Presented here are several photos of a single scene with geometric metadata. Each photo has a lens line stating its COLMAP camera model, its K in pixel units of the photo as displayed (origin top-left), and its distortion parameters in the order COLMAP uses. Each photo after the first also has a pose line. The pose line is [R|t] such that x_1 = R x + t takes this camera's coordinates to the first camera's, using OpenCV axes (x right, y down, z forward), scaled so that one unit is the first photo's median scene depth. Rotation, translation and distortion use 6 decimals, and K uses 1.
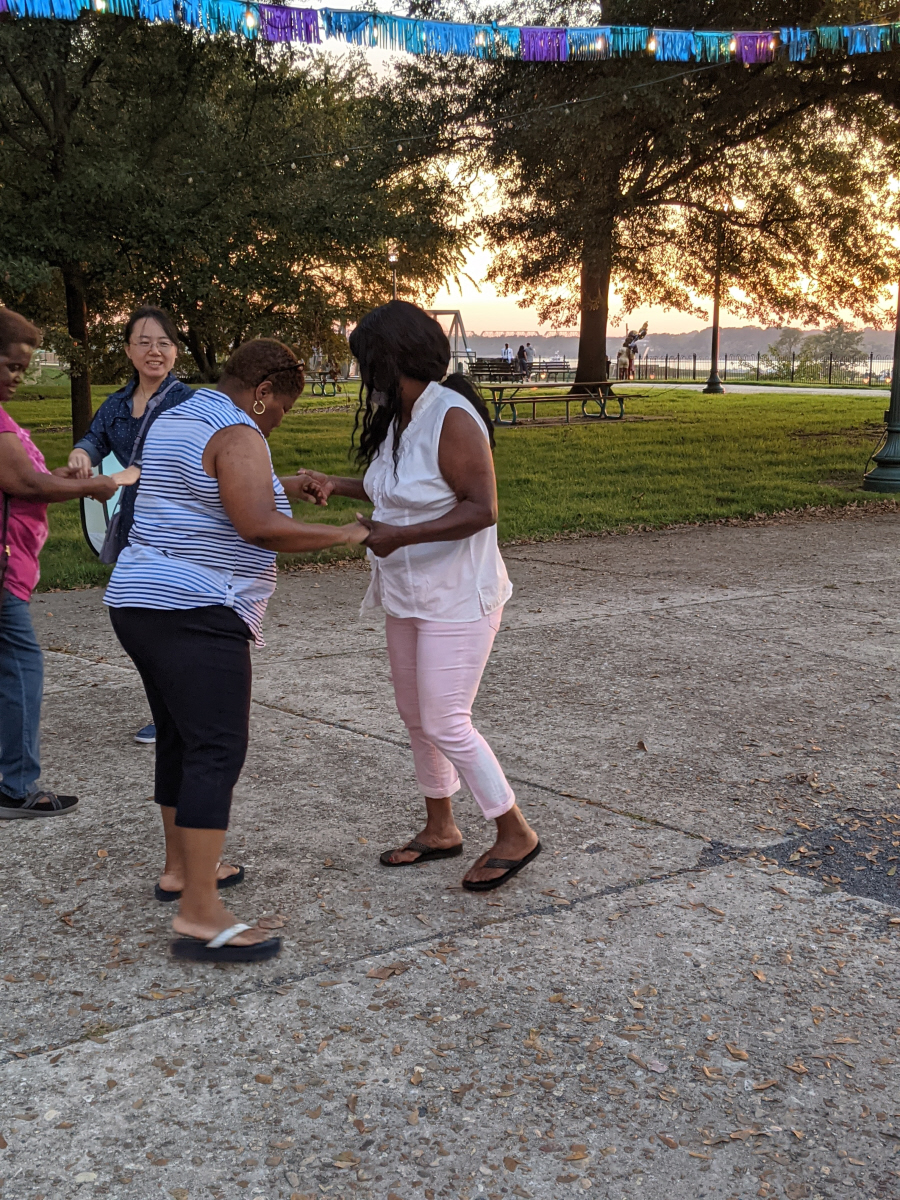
lens RADIAL K [[1360.6, 0, 452.1], [0, 1360.6, 631.1], [0, 0, 1]] dist [0.037191, 0.000000]
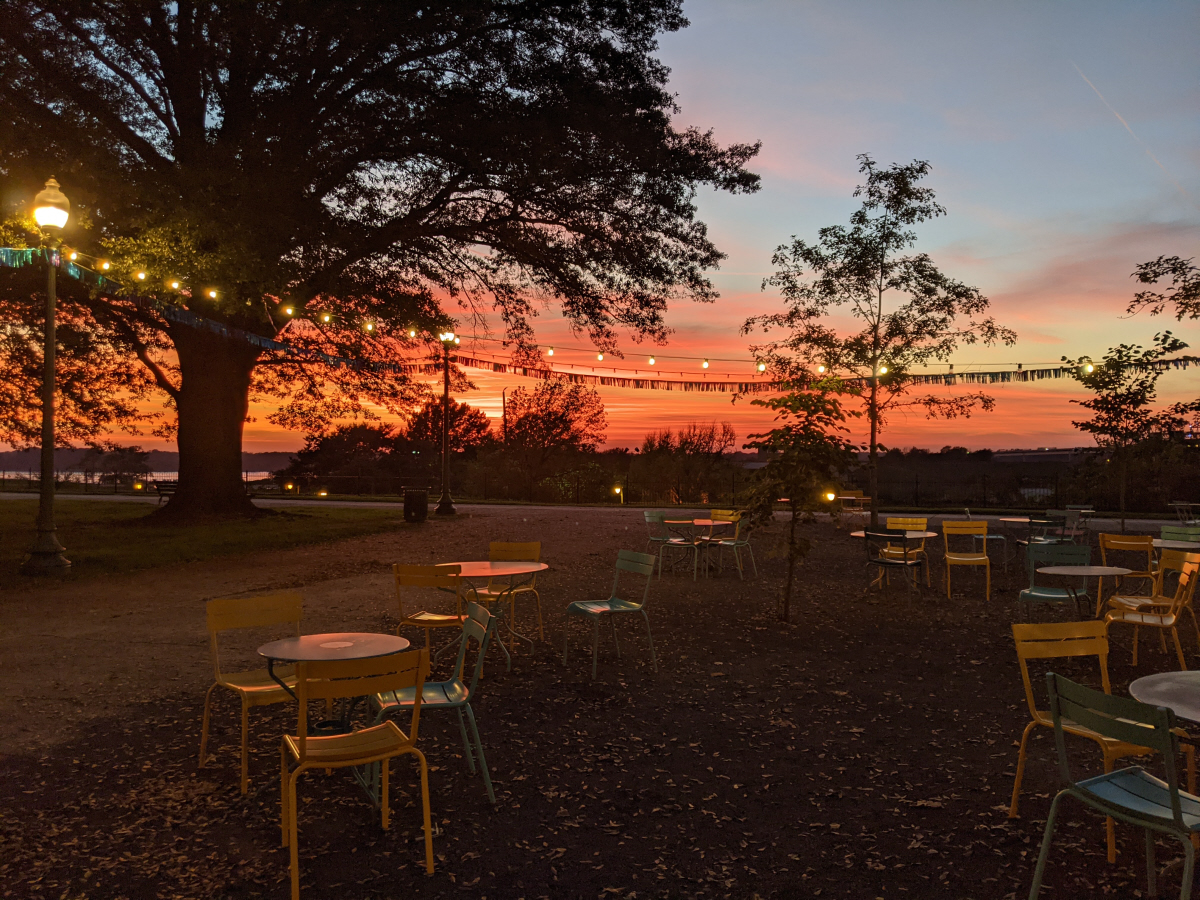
lens RADIAL K [[1360.6, 0, 604.9], [0, 1360.6, 448.4], [0, 0, 1]] dist [0.037191, 0.000000]
pose [[0.791148, 0.028430, 0.610964, -0.127508], [0.117414, 0.973280, -0.197331, 0.102801], [-0.600249, 0.227854, 0.766671, -0.359693]]
